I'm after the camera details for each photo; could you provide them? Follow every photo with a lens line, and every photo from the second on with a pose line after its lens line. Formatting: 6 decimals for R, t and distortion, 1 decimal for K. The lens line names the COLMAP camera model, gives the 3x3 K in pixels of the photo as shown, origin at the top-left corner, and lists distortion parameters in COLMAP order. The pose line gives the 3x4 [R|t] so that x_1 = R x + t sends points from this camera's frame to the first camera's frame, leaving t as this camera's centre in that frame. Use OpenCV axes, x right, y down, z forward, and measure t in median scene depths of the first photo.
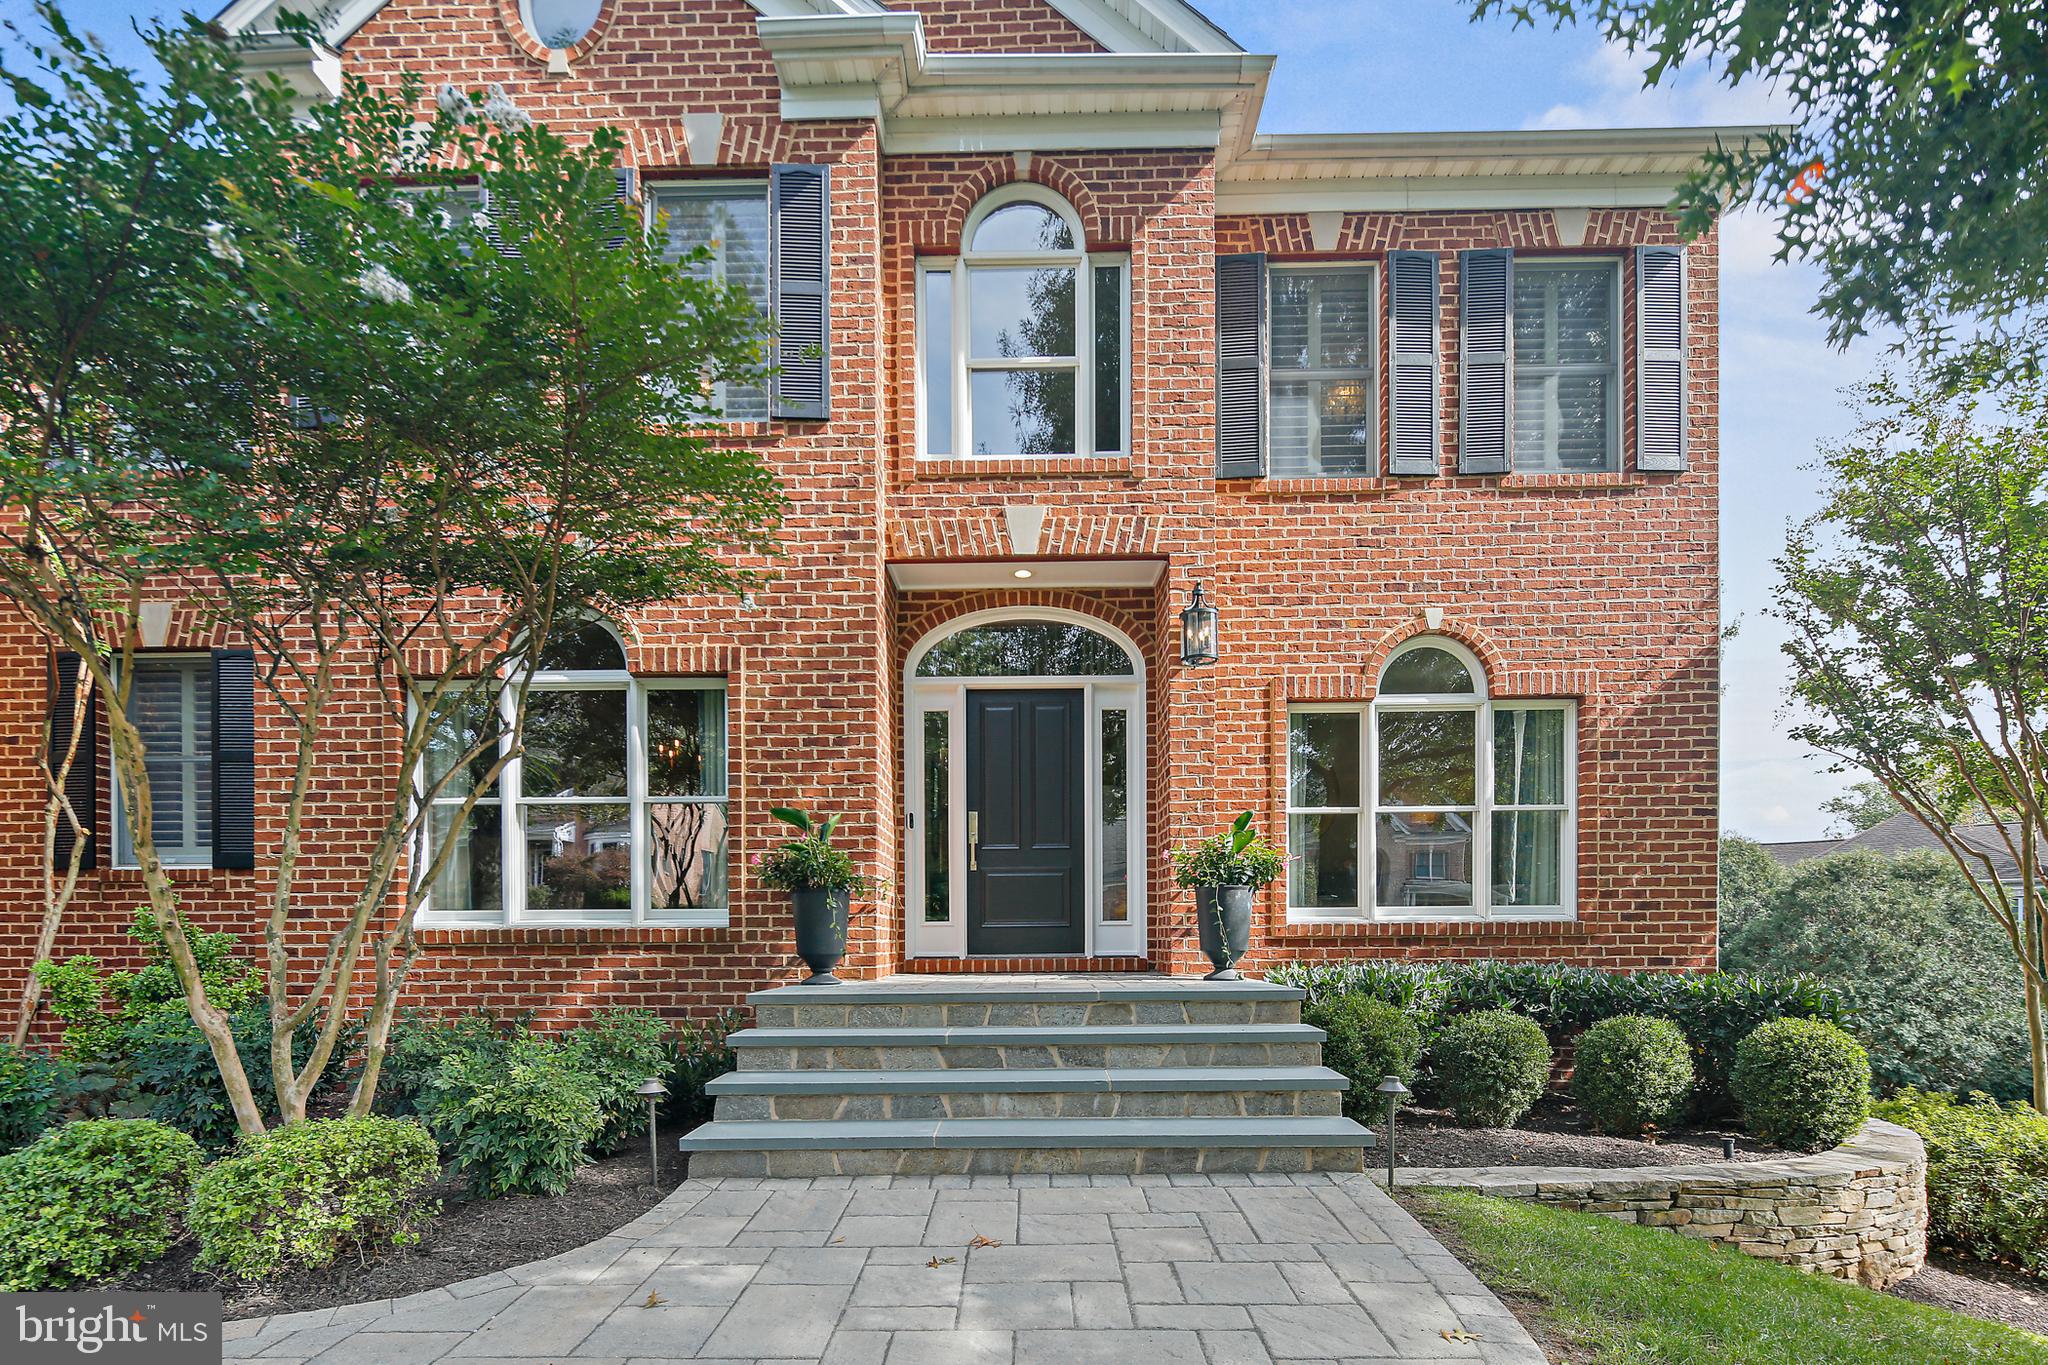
lens RADIAL K [[987.9, 0, 1011.7], [0, 987.9, 931.5], [0, 0, 1]] dist [0.002782, -0.000414]
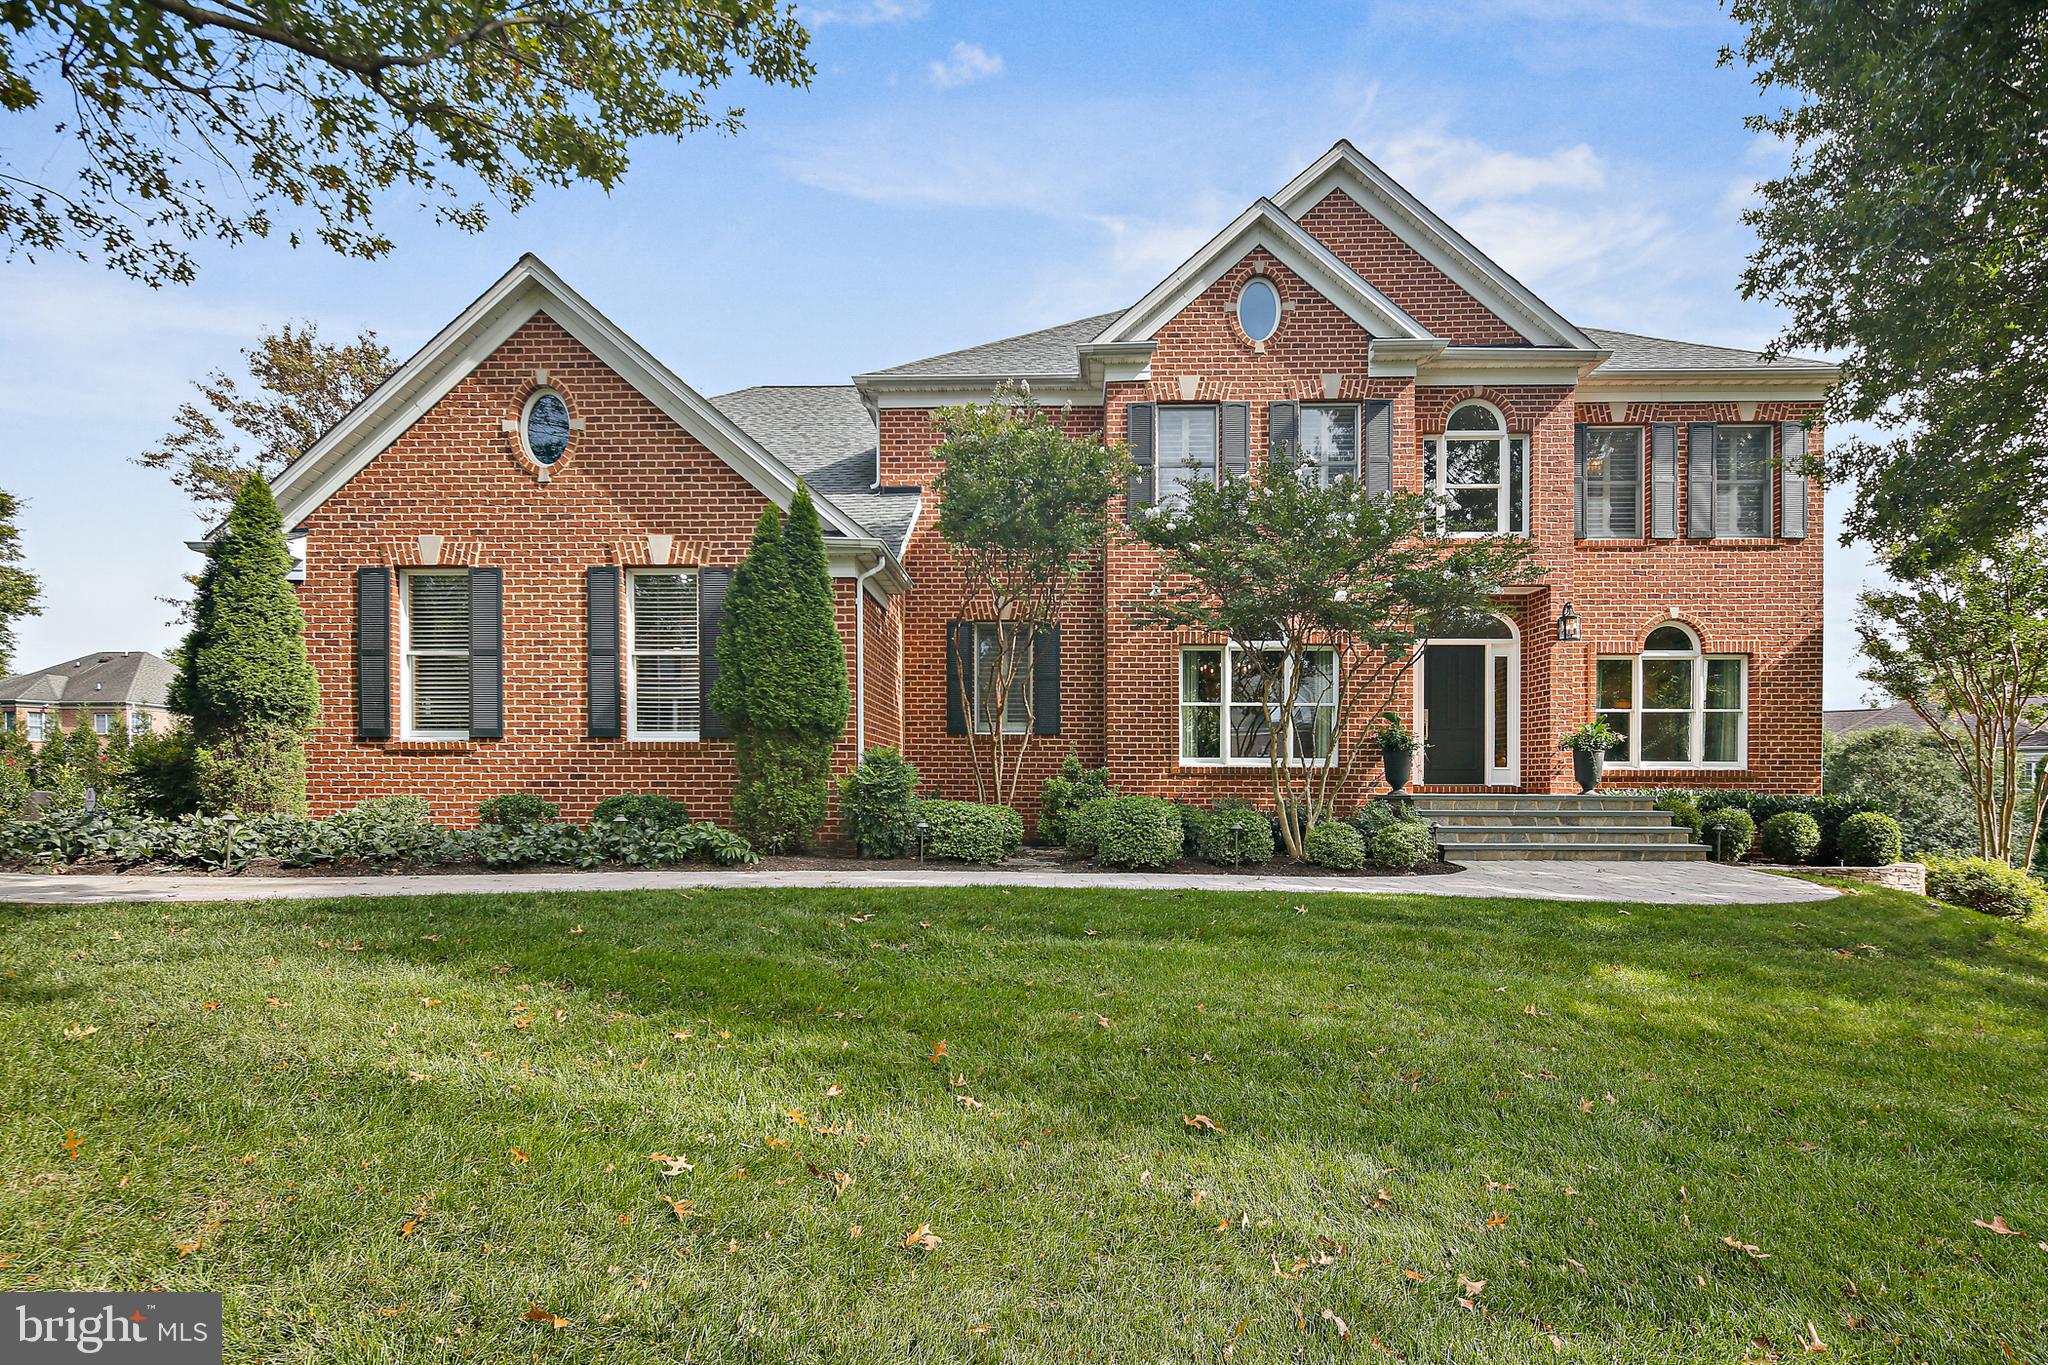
lens RADIAL K [[992.0, 0, 1018.8], [0, 992.0, 777.0], [0, 0, 1]] dist [0.001526, -0.000040]
pose [[0.999832, 0.011773, -0.014027, -0.825234], [-0.011890, 0.999895, -0.008283, 0.036147], [0.013928, 0.008449, 0.999867, -0.958542]]
